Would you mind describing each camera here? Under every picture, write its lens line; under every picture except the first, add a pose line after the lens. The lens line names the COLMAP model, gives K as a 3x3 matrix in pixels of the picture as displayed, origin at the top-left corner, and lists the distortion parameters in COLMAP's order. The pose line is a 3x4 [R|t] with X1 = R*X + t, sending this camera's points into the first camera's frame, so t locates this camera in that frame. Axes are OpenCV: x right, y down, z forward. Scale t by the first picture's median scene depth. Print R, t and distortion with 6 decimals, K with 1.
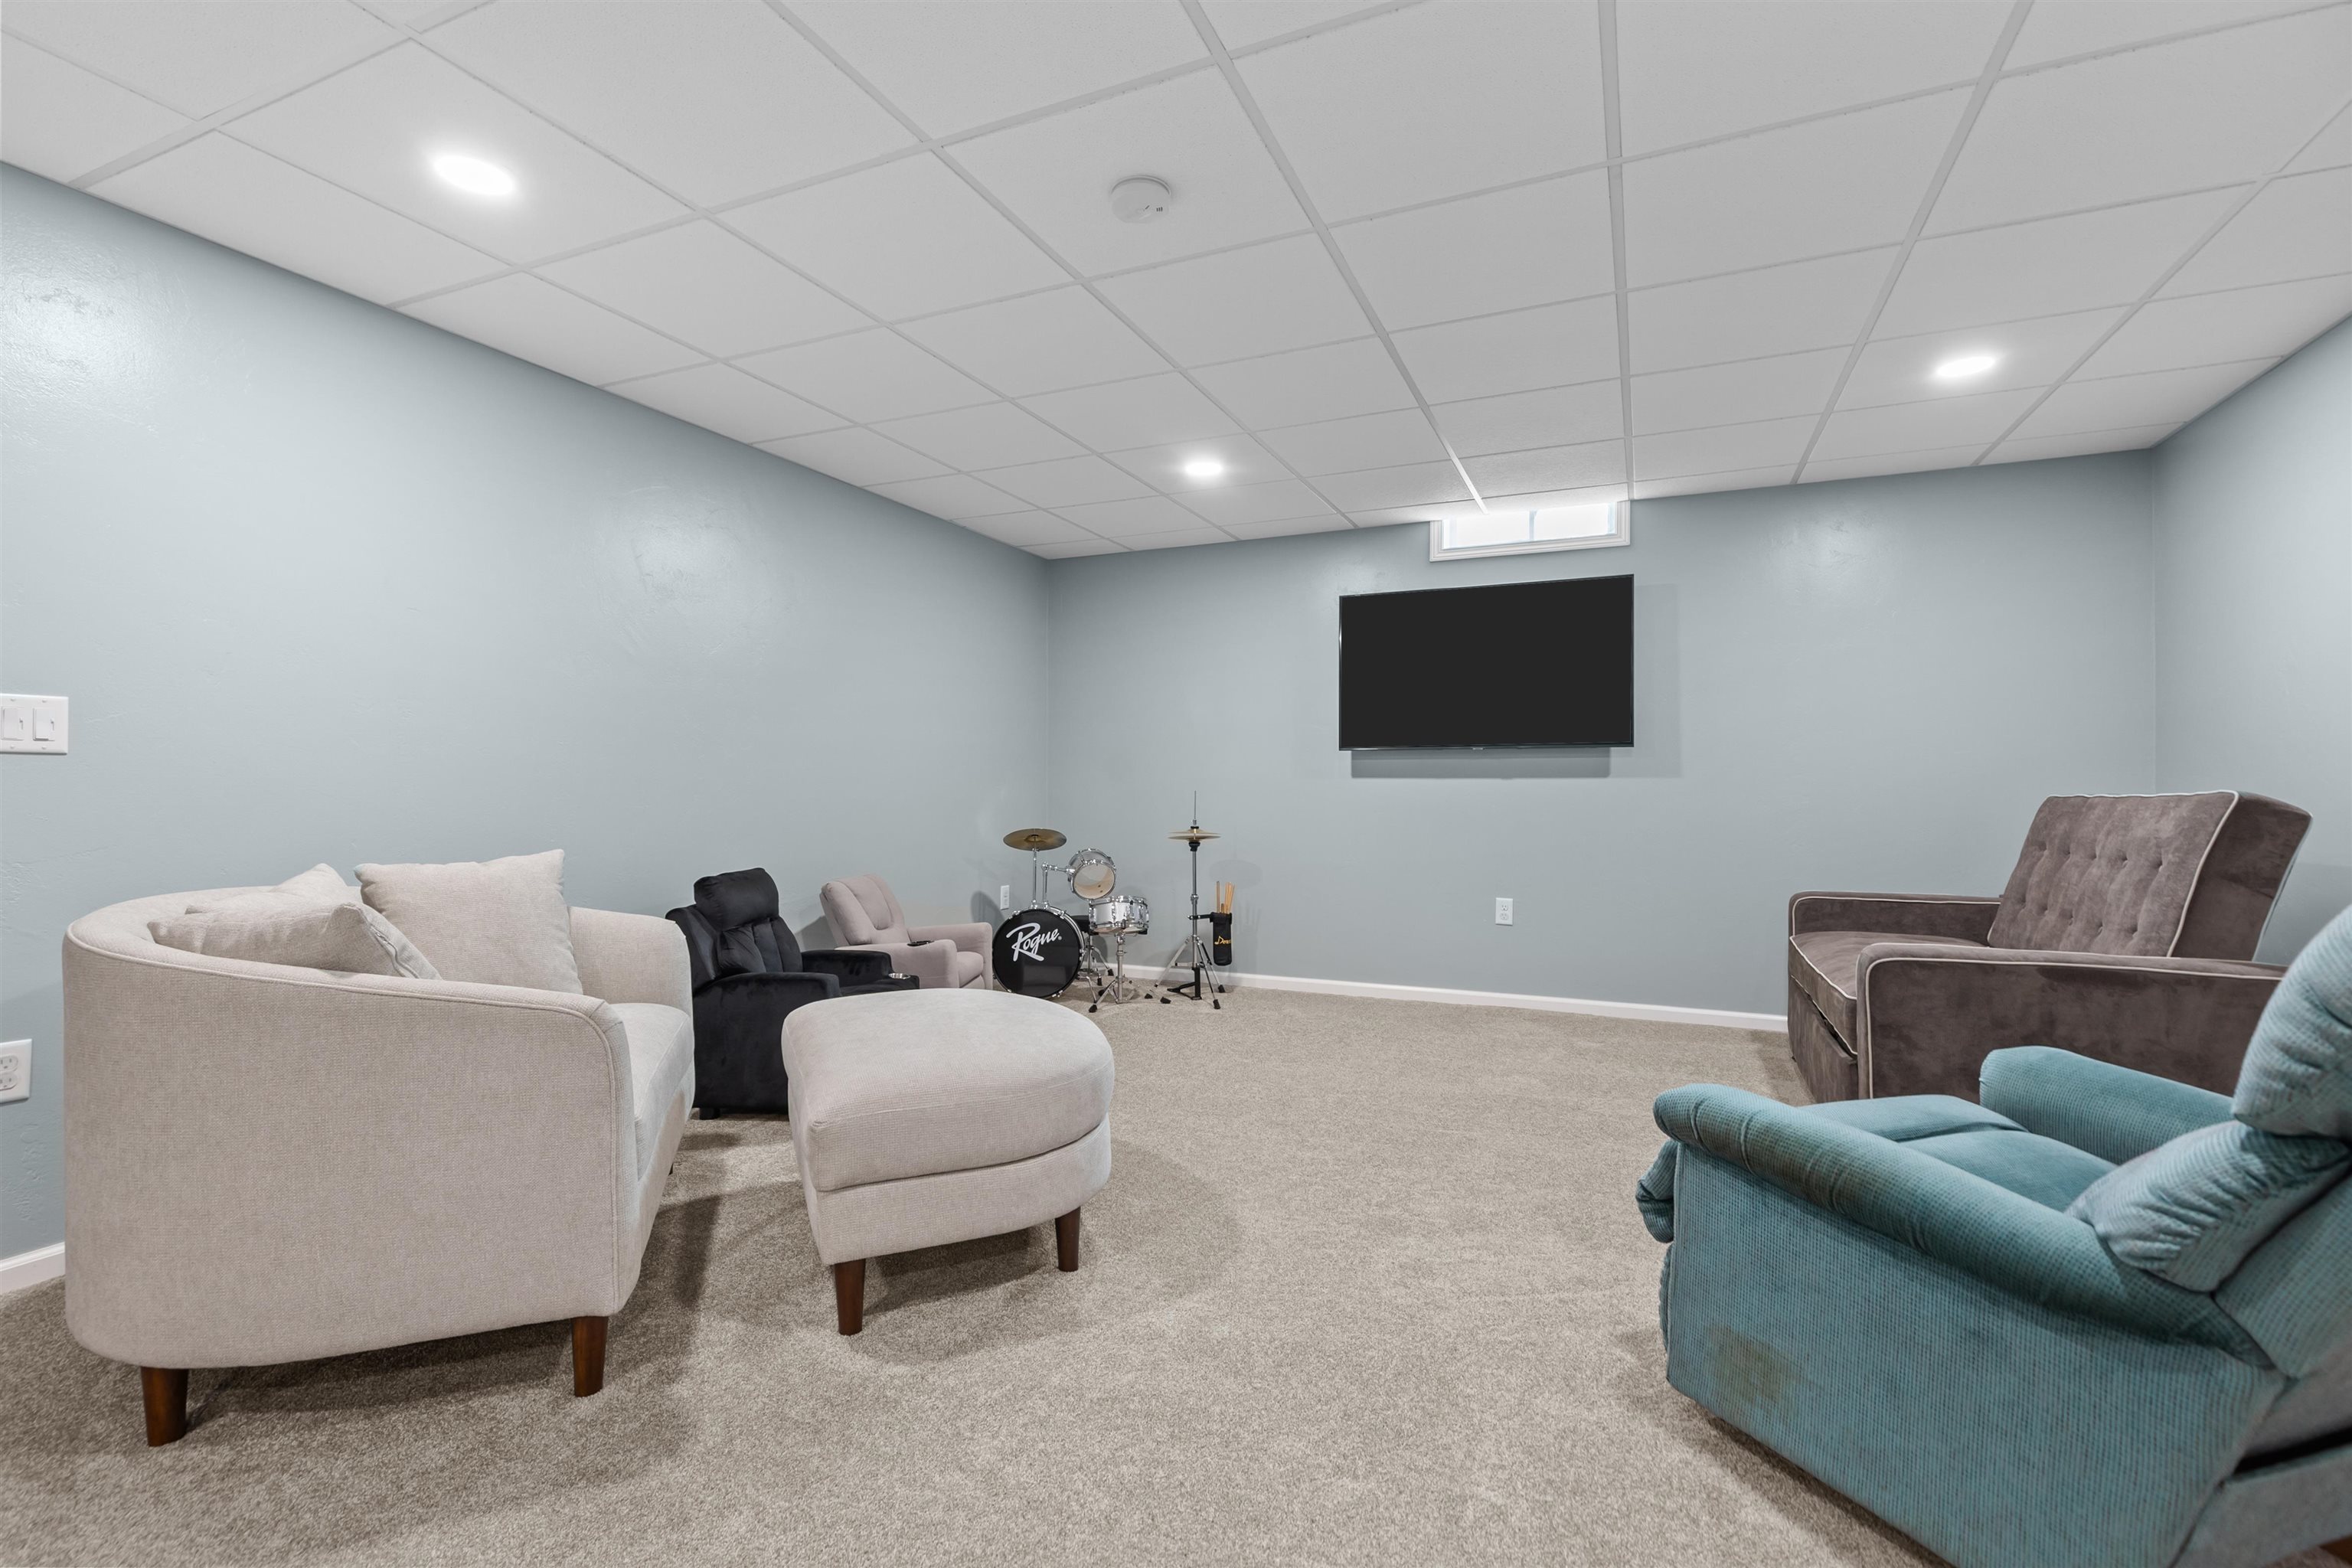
lens RADIAL K [[1056.4, 0, 1175.9], [0, 1056.4, 786.6], [0, 0, 1]] dist [0.007013, -0.000336]
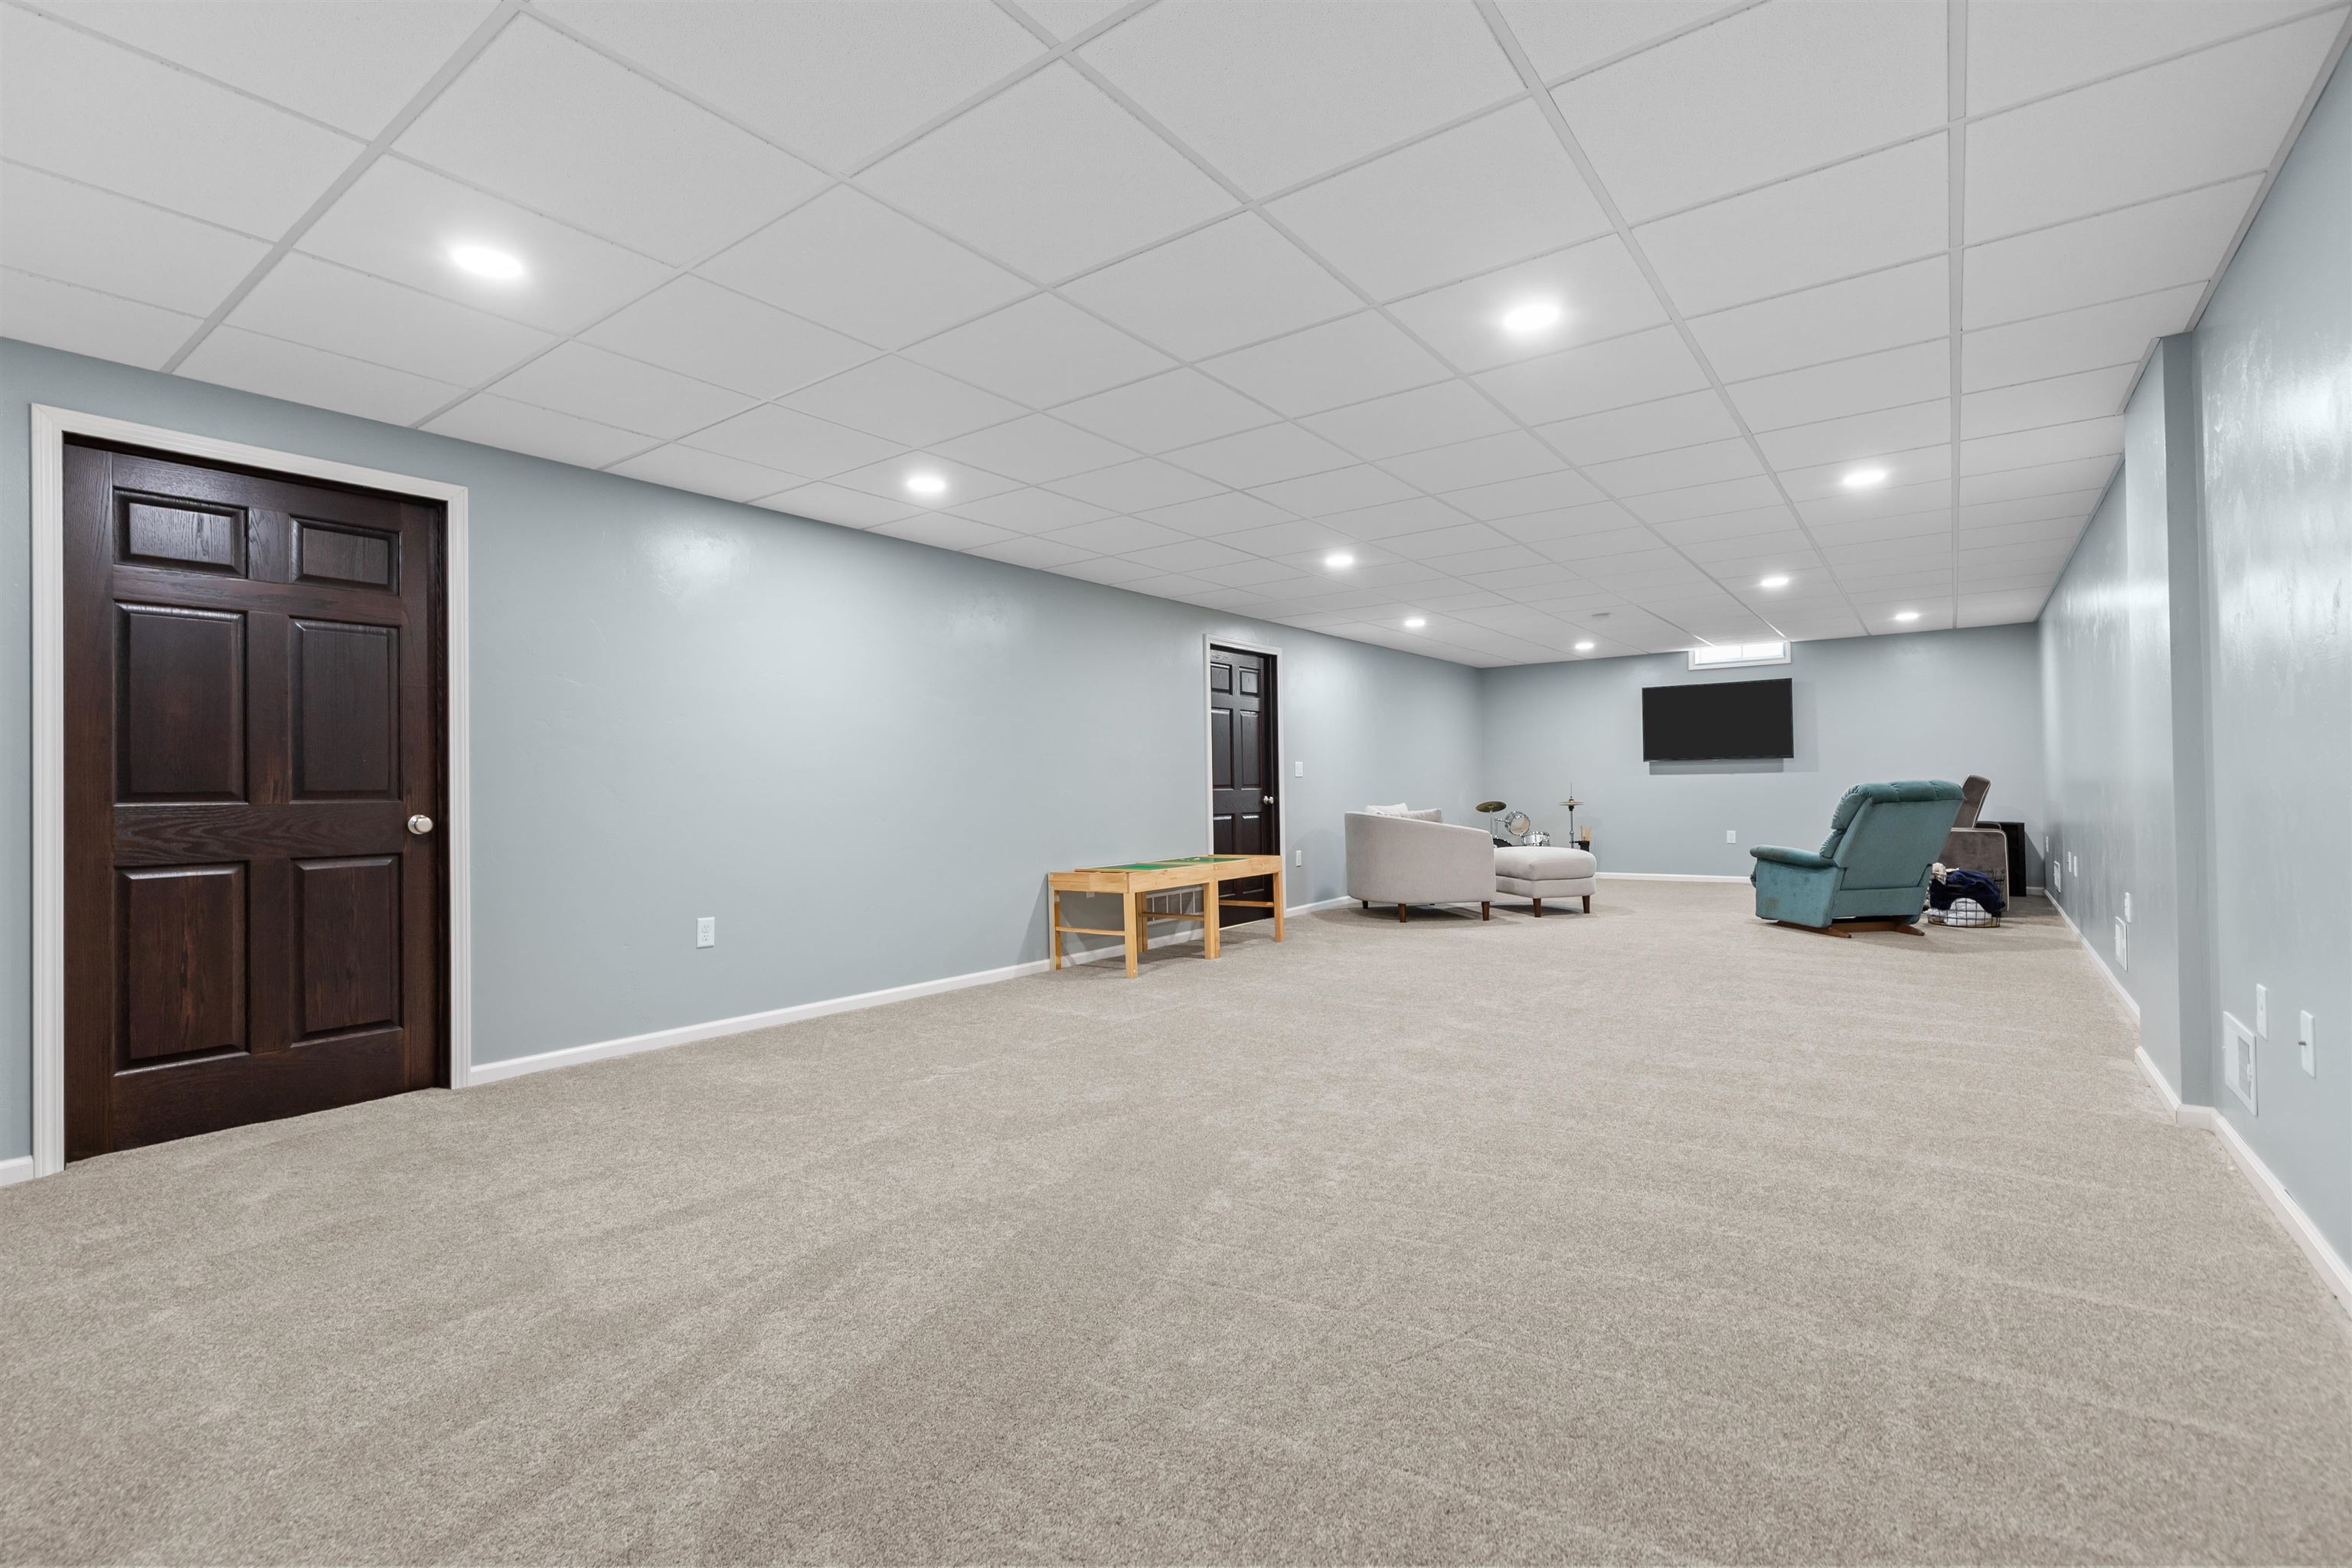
lens RADIAL K [[1056.4, 0, 1169.7], [0, 1056.4, 776.4], [0, 0, 1]] dist [0.007013, -0.000336]
pose [[0.975560, -0.020346, -0.218791, -0.321381], [0.018121, 0.999762, -0.012172, 0.003098], [0.218987, 0.007910, 0.975696, -1.321574]]
